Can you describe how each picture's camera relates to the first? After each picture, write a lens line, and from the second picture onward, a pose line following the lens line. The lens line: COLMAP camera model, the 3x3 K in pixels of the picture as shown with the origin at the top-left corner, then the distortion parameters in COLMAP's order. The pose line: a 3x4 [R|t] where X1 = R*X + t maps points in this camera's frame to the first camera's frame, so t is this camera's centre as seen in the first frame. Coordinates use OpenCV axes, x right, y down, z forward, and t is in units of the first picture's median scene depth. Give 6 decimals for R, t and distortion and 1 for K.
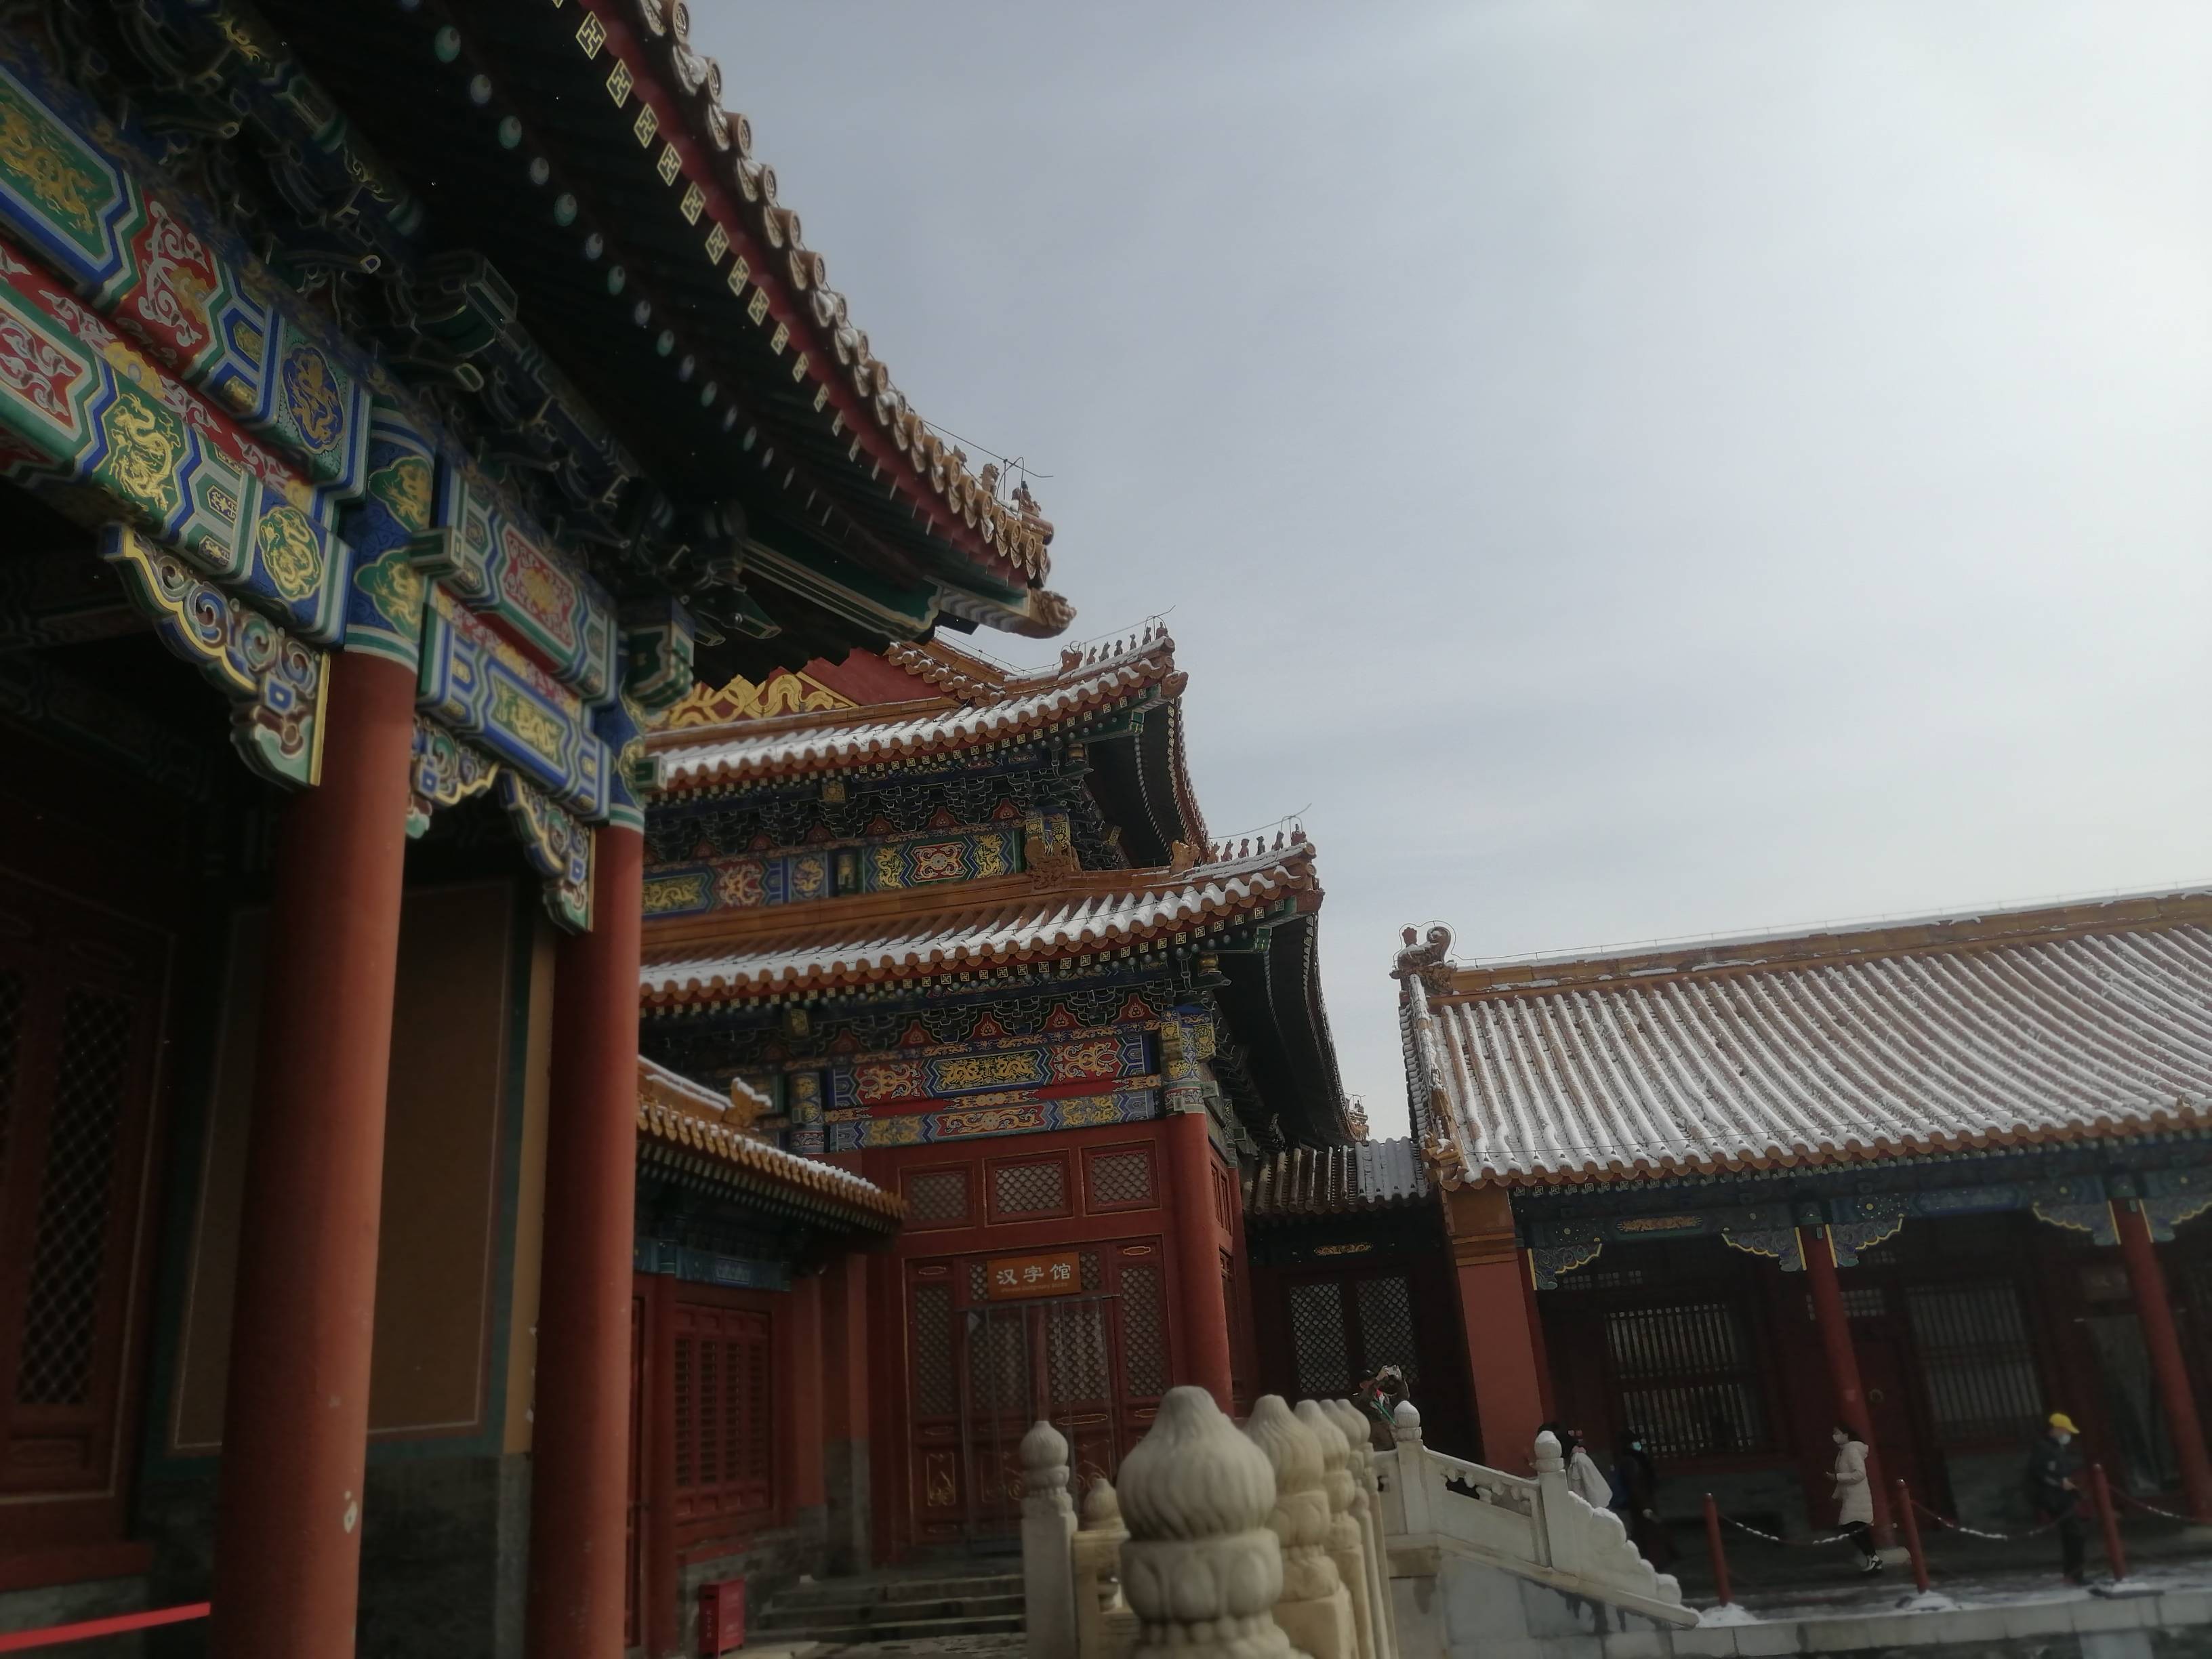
lens RADIAL K [[1706.9, 0, 1106.0], [0, 1706.9, 829.5], [0, 0, 1]] dist [0.024585, -0.045846]
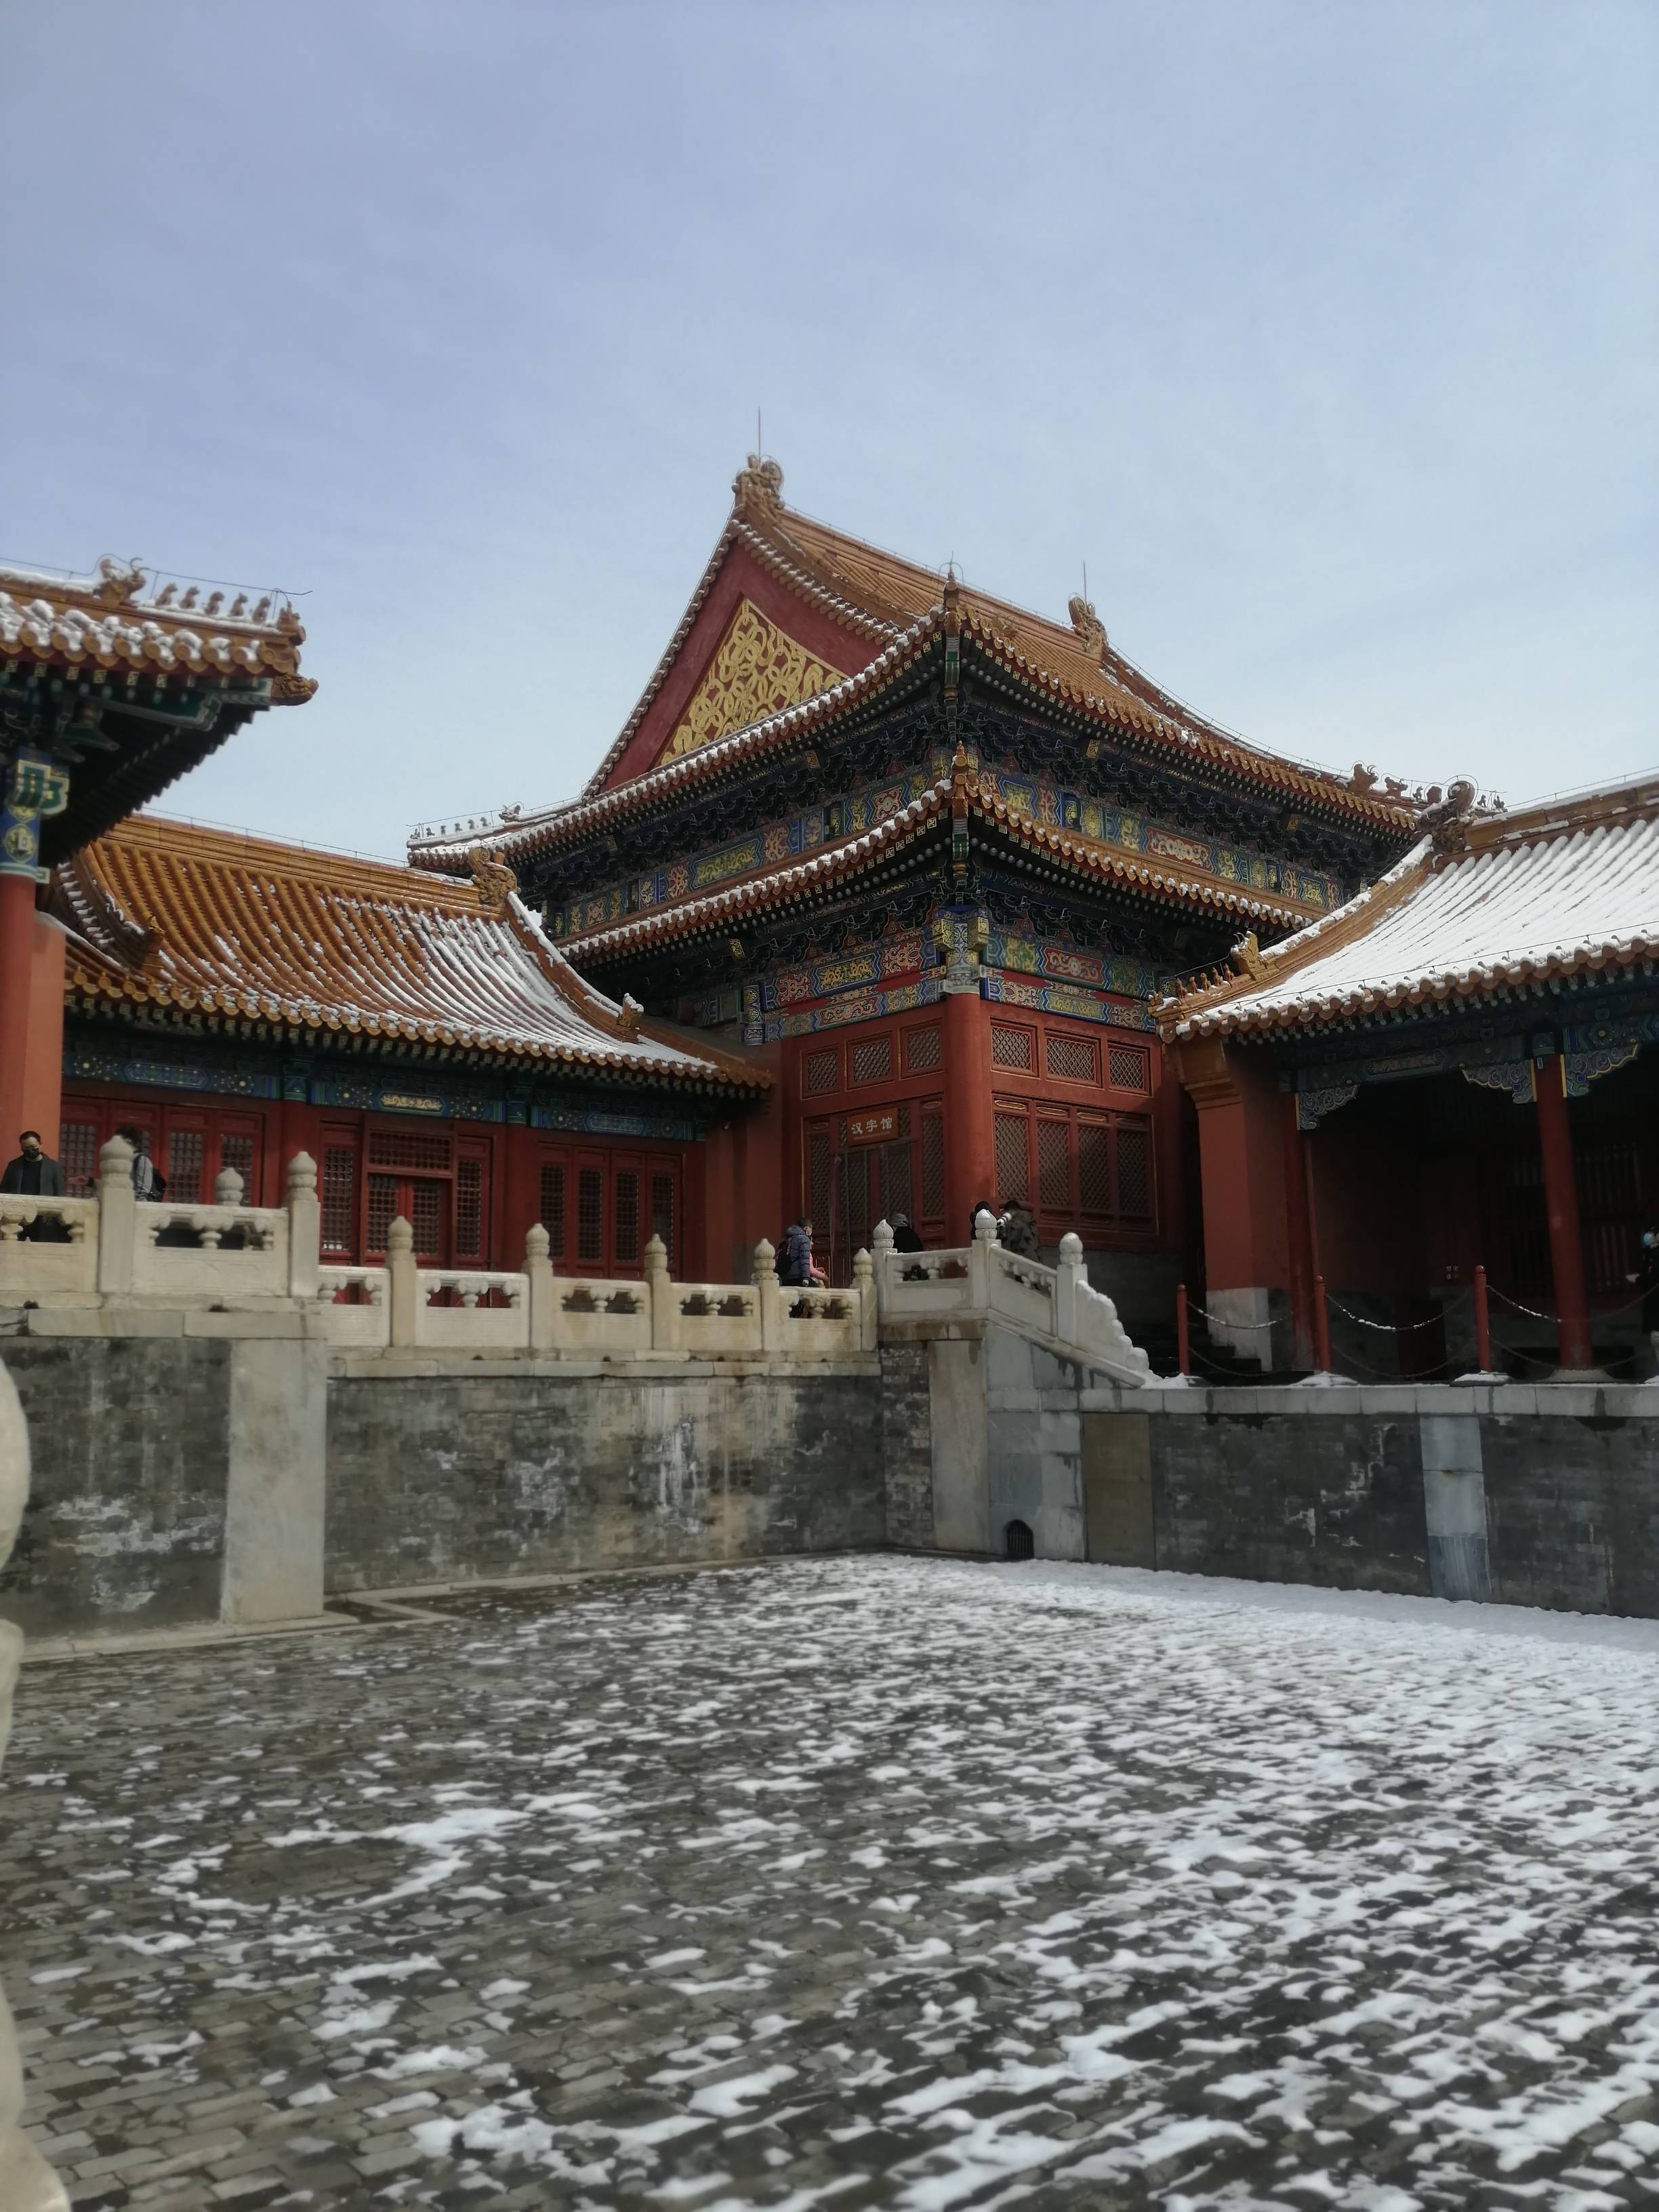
lens RADIAL K [[1706.9, 0, 829.5], [0, 1706.9, 1106.0], [0, 0, 1]] dist [0.024585, -0.045846]
pose [[0.776446, -0.035013, -0.629211, 0.746356], [0.163832, 0.975339, 0.147894, 0.049665], [0.608515, -0.217917, 0.763034, 0.000355]]
